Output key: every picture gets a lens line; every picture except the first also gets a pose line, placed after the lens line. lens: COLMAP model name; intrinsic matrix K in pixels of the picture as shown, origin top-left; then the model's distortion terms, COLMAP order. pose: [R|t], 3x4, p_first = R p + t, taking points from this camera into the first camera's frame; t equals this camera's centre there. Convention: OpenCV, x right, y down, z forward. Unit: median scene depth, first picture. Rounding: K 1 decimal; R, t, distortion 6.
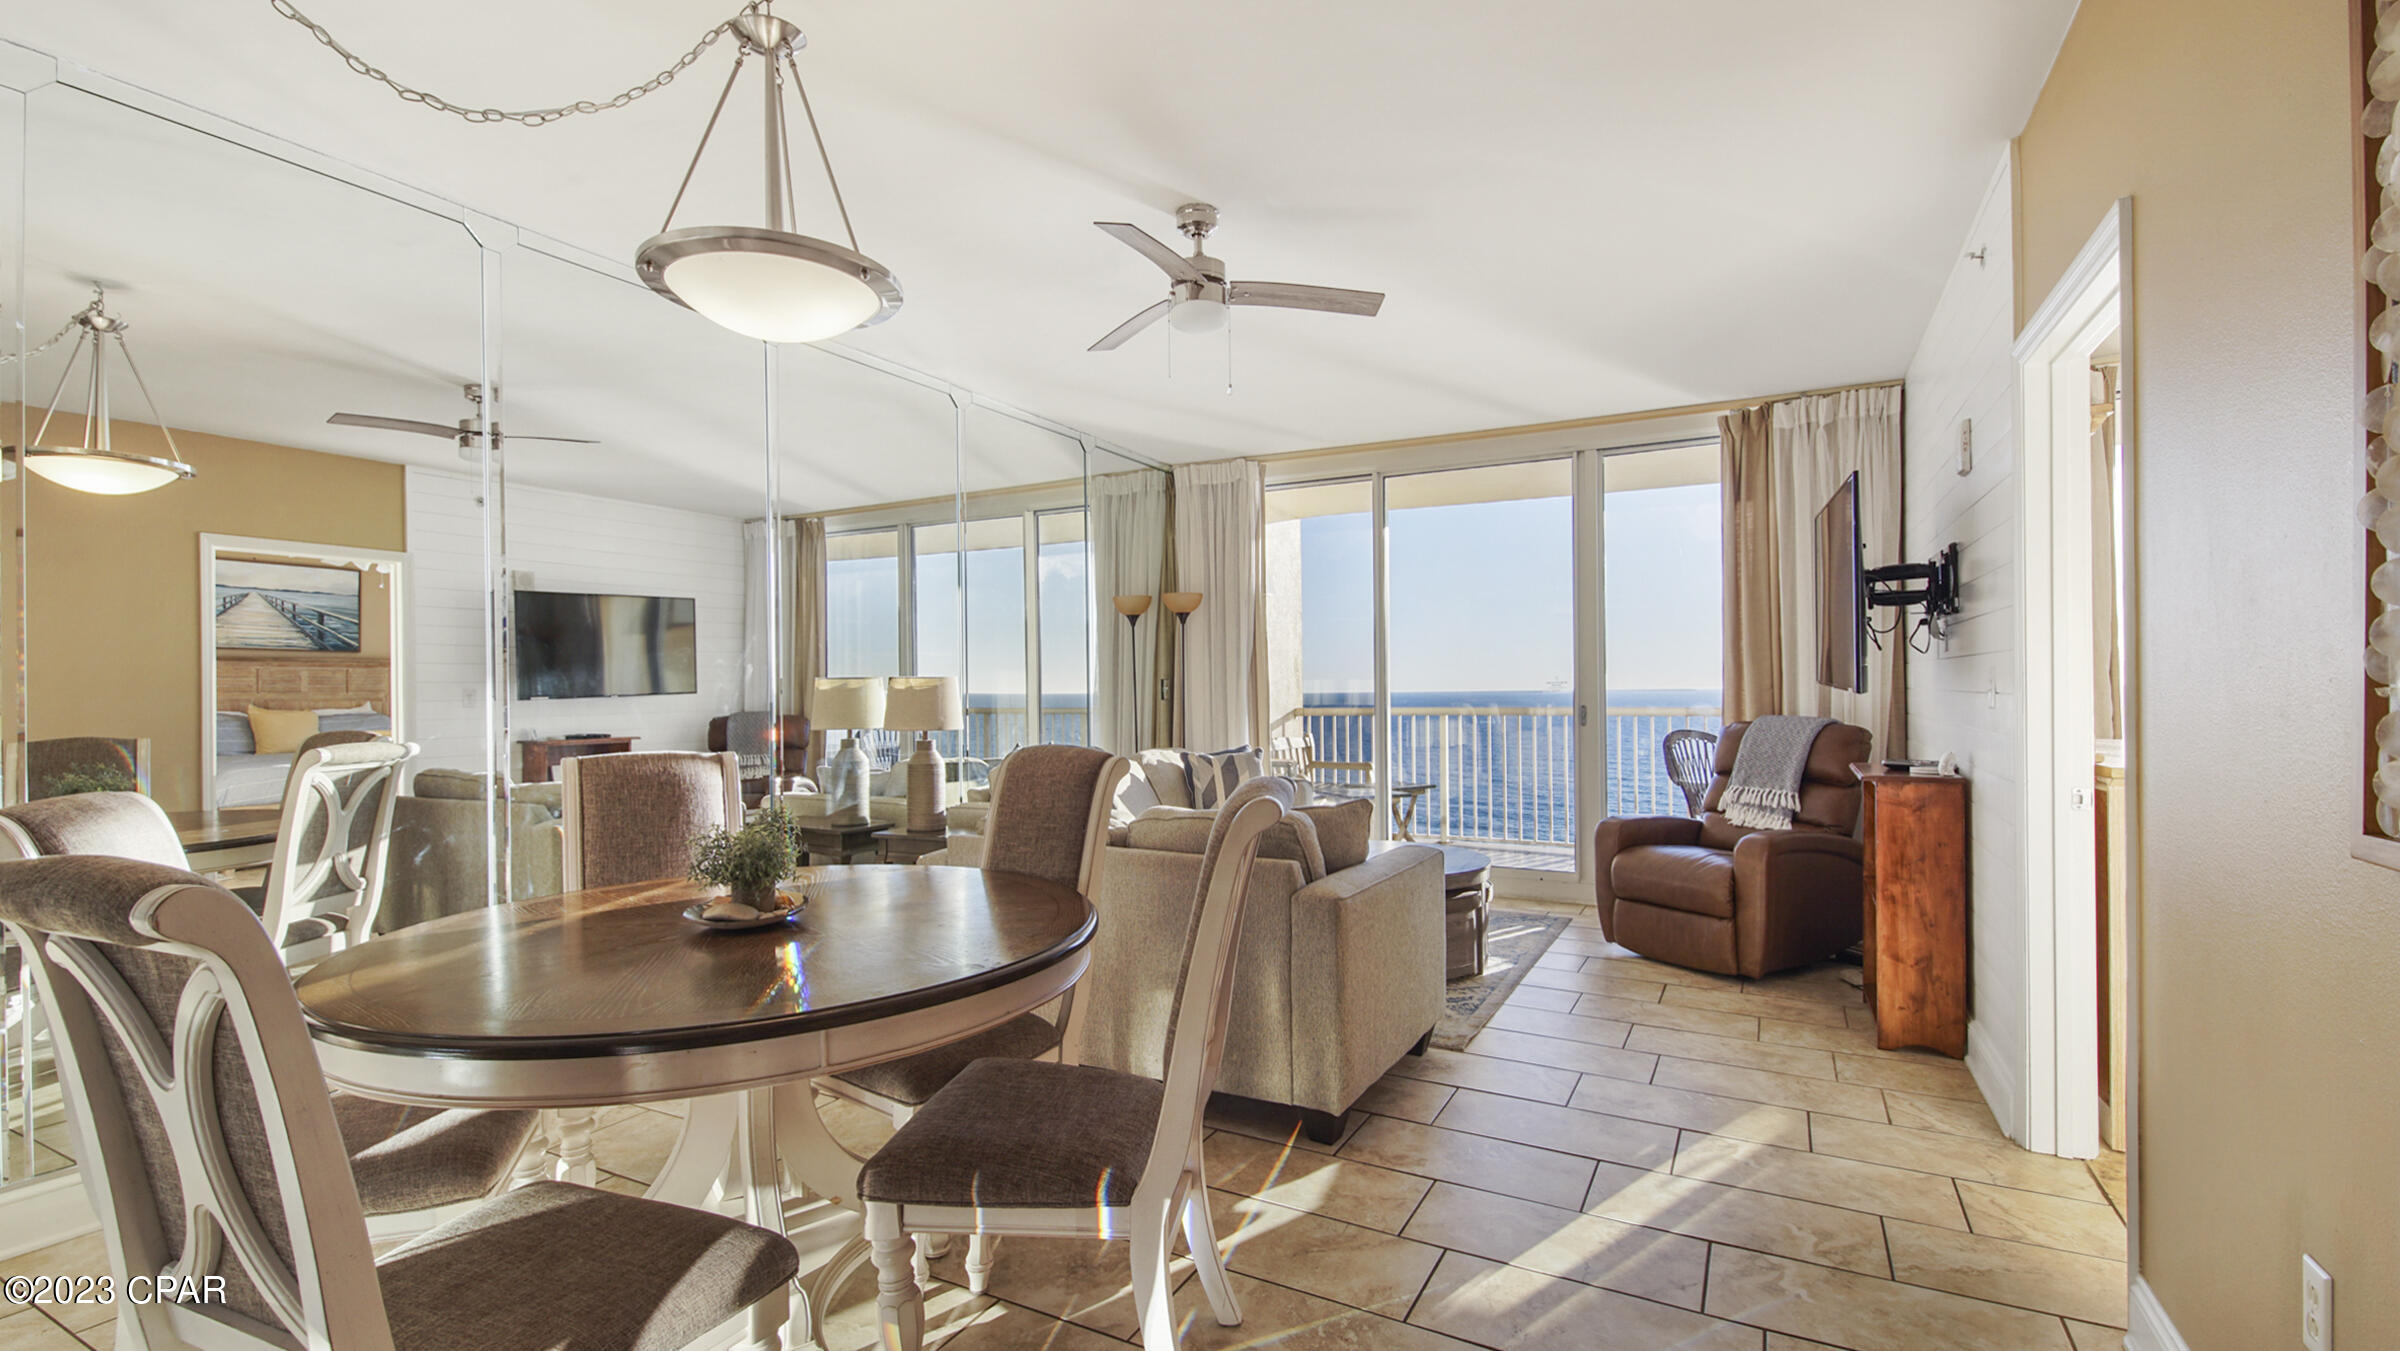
lens RADIAL K [[1045.0, 0, 1194.2], [0, 1045.0, 705.1], [0, 0, 1]] dist [0.019828, -0.000143]
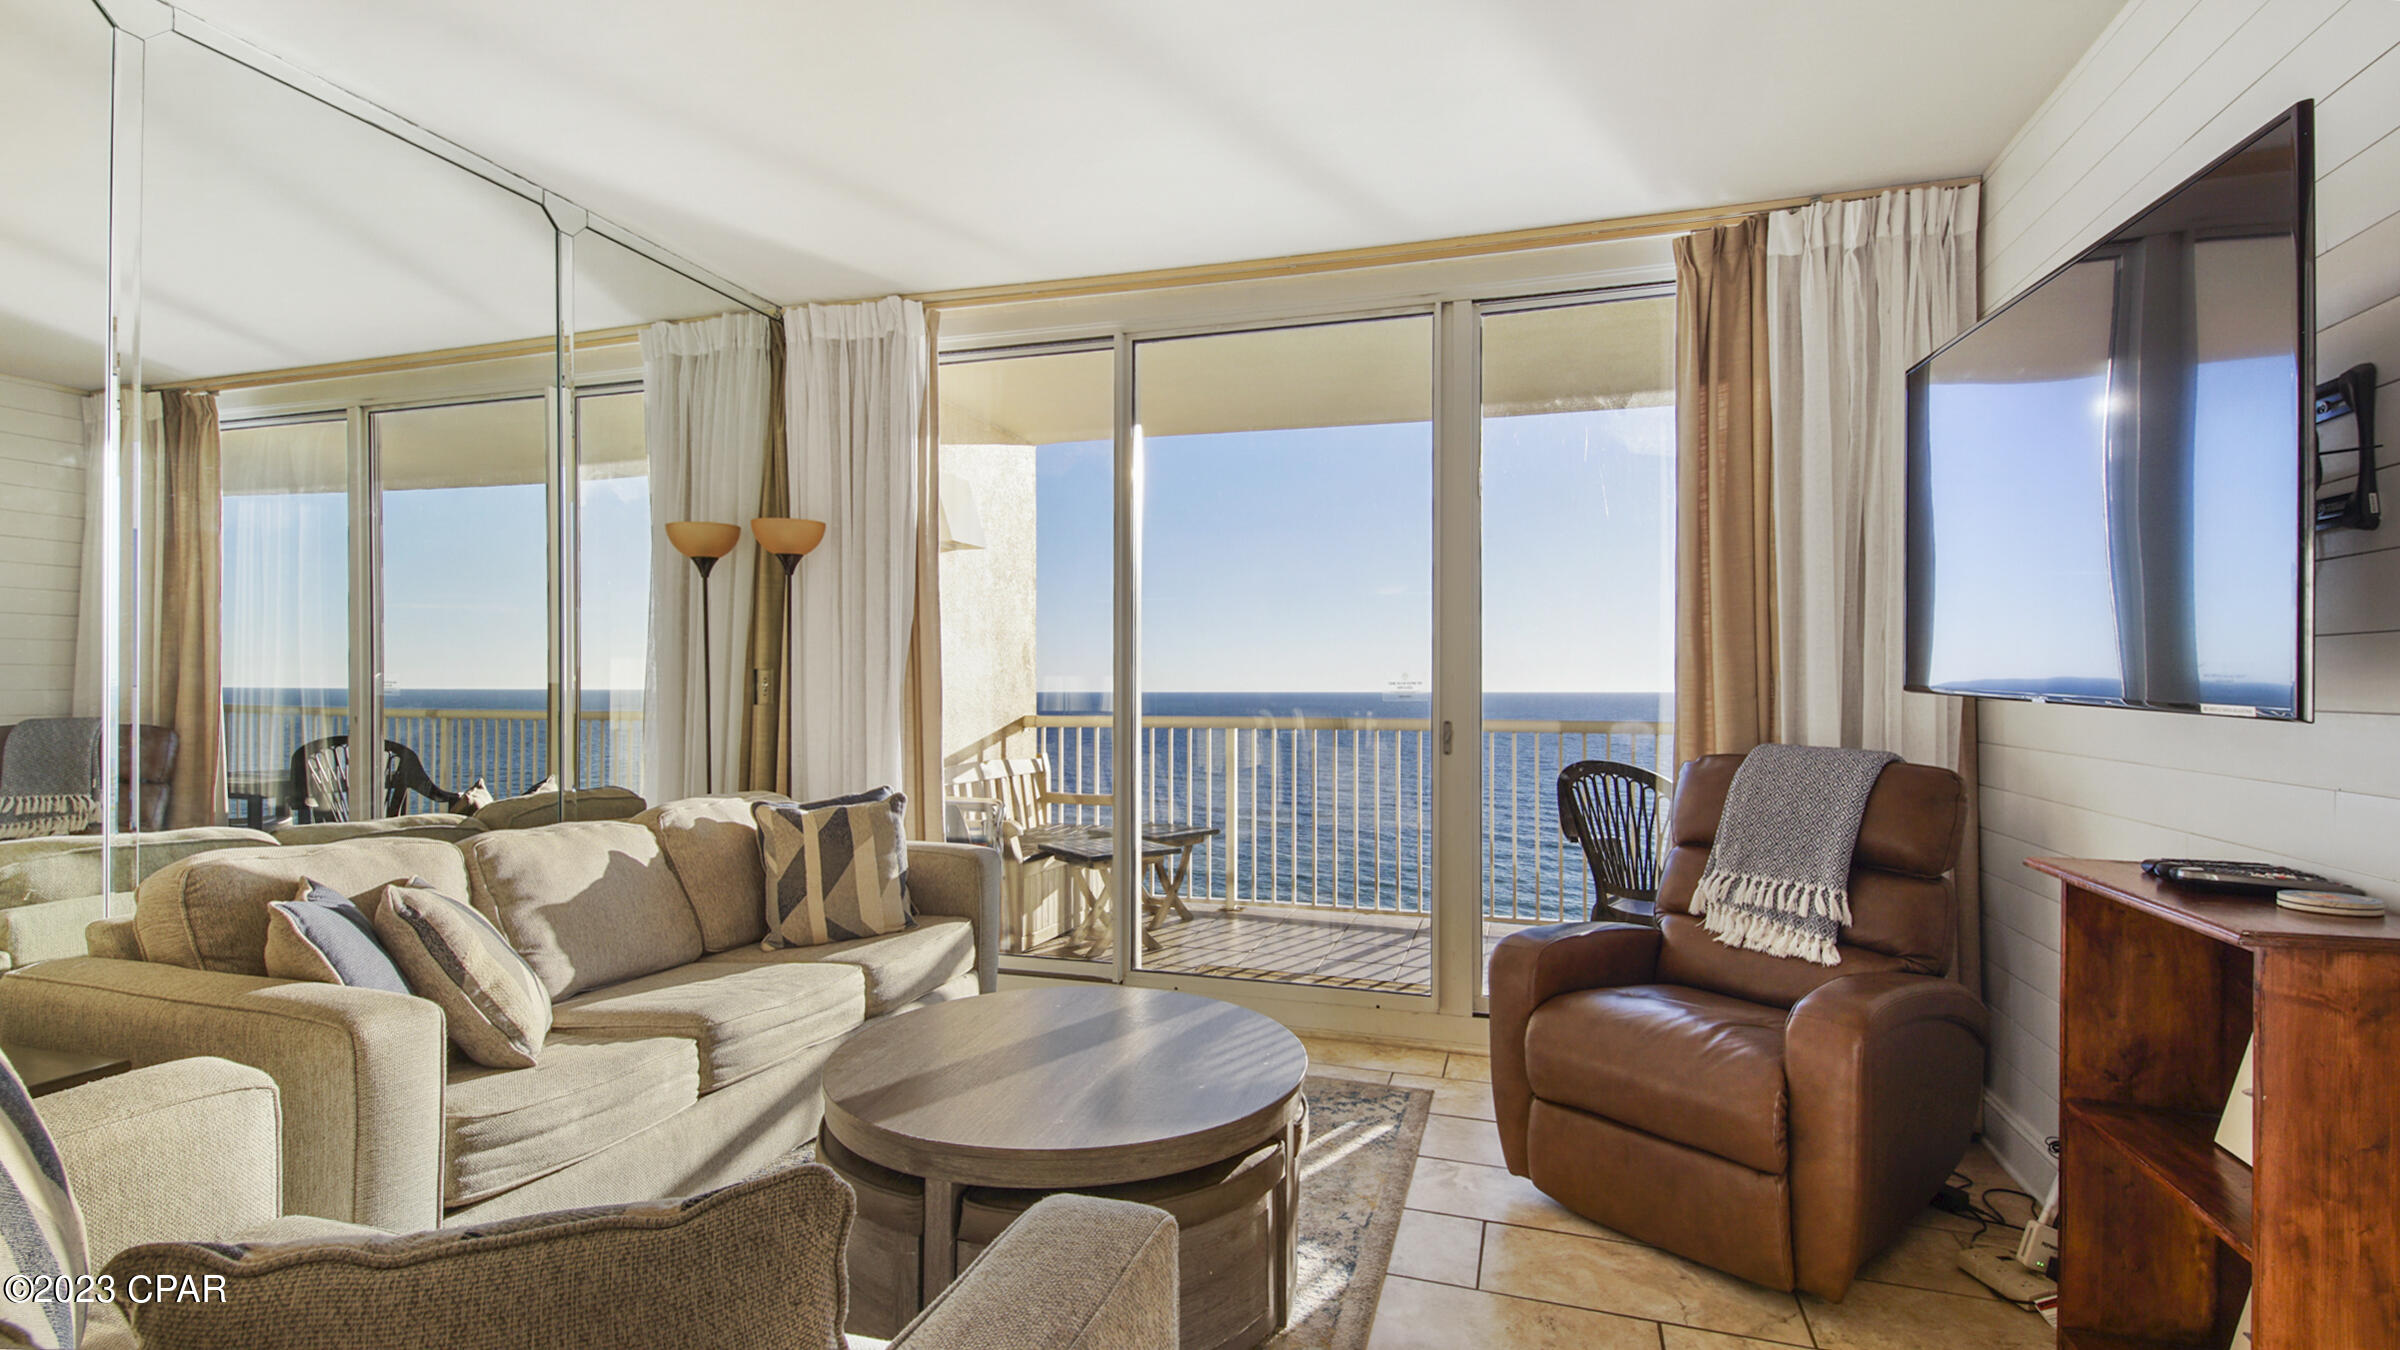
lens RADIAL K [[1073.5, 0, 1201.1], [0, 1073.5, 679.4], [0, 0, 1]] dist [0.043589, -0.024508]
pose [[0.981252, 0.014183, 0.192209, 0.117759], [-0.009616, 0.999649, -0.024670, -0.007612], [-0.192491, 0.022360, 0.981044, 0.439017]]
